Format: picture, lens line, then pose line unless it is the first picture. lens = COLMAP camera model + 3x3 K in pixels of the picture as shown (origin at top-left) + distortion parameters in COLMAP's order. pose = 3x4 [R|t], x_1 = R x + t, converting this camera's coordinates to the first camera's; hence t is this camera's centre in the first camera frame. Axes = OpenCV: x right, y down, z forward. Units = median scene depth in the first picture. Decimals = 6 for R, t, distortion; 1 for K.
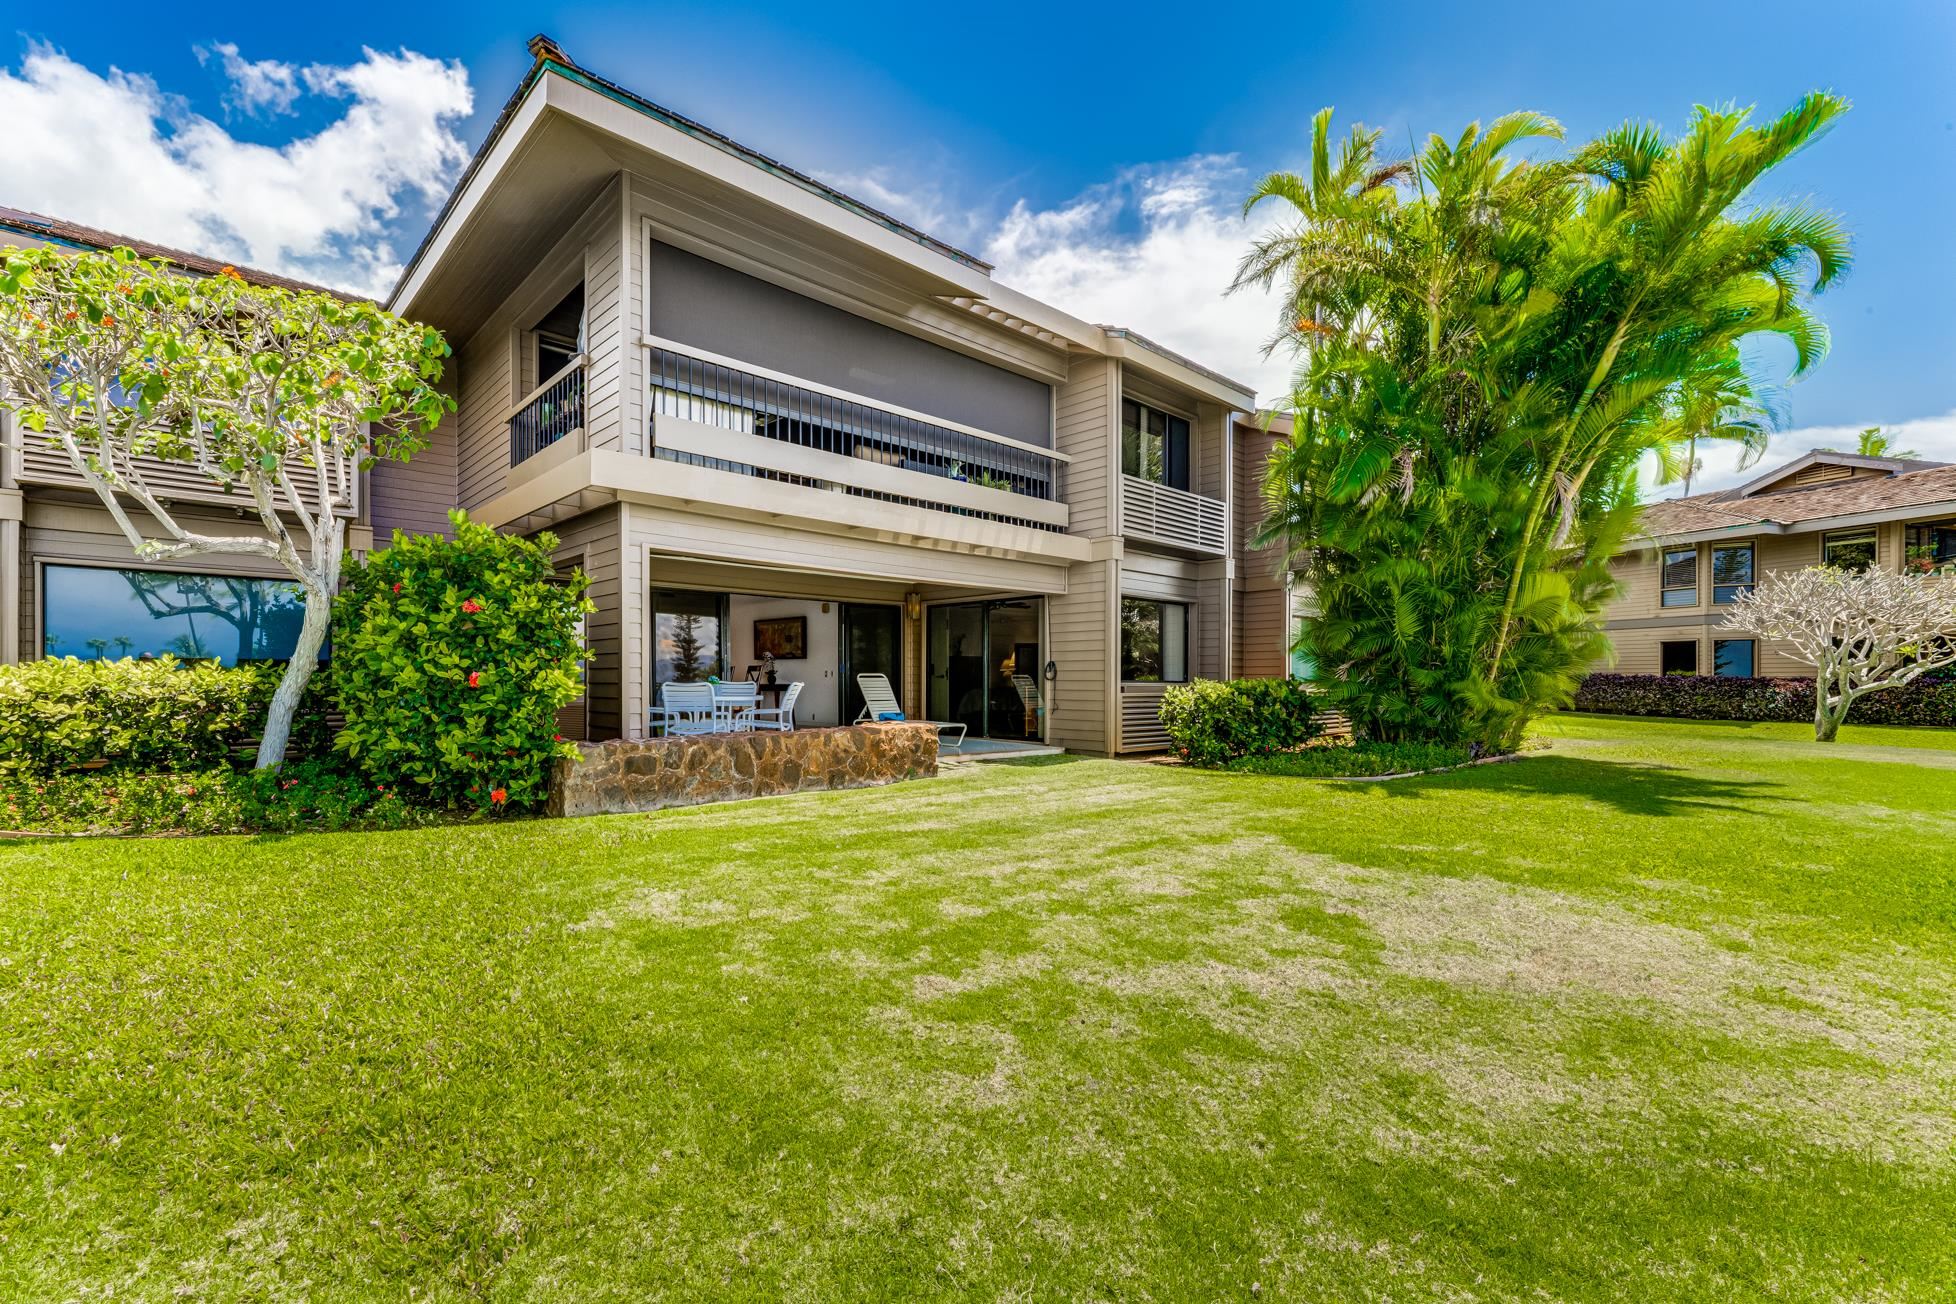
lens RADIAL K [[856.0, 0, 978.0], [0, 856.0, 652.0], [0, 0, 1]] dist [0.001455, 0.000253]
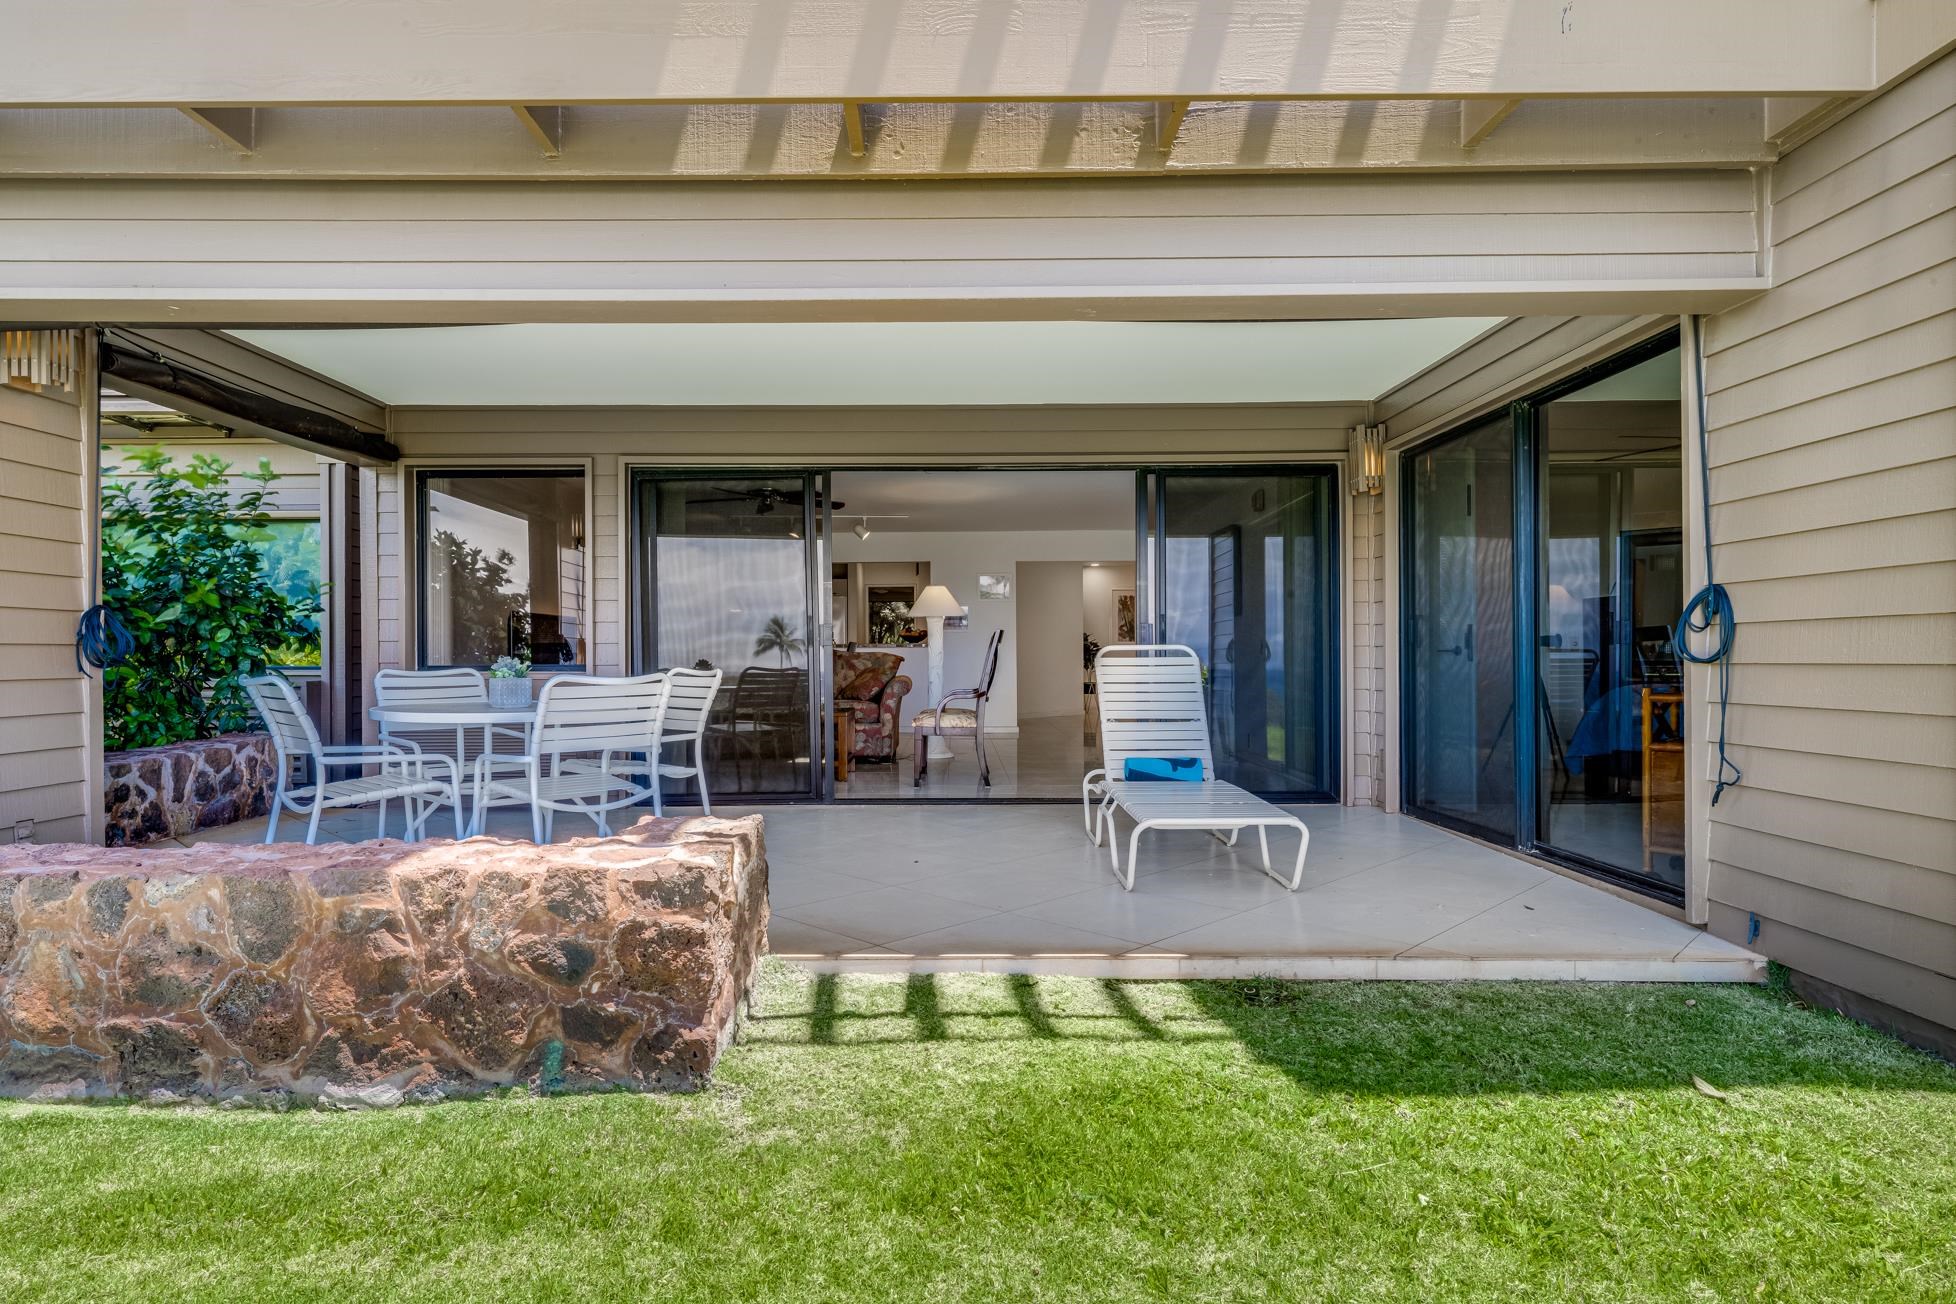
lens RADIAL K [[997.6, 0, 961.3], [0, 997.6, 638.2], [0, 0, 1]] dist [0.002551, 0.000470]
pose [[0.695293, 0.000313, -0.718726, 0.196259], [0.022057, 0.999520, 0.021772, 0.021245], [0.718388, -0.030991, 0.694952, 0.900057]]
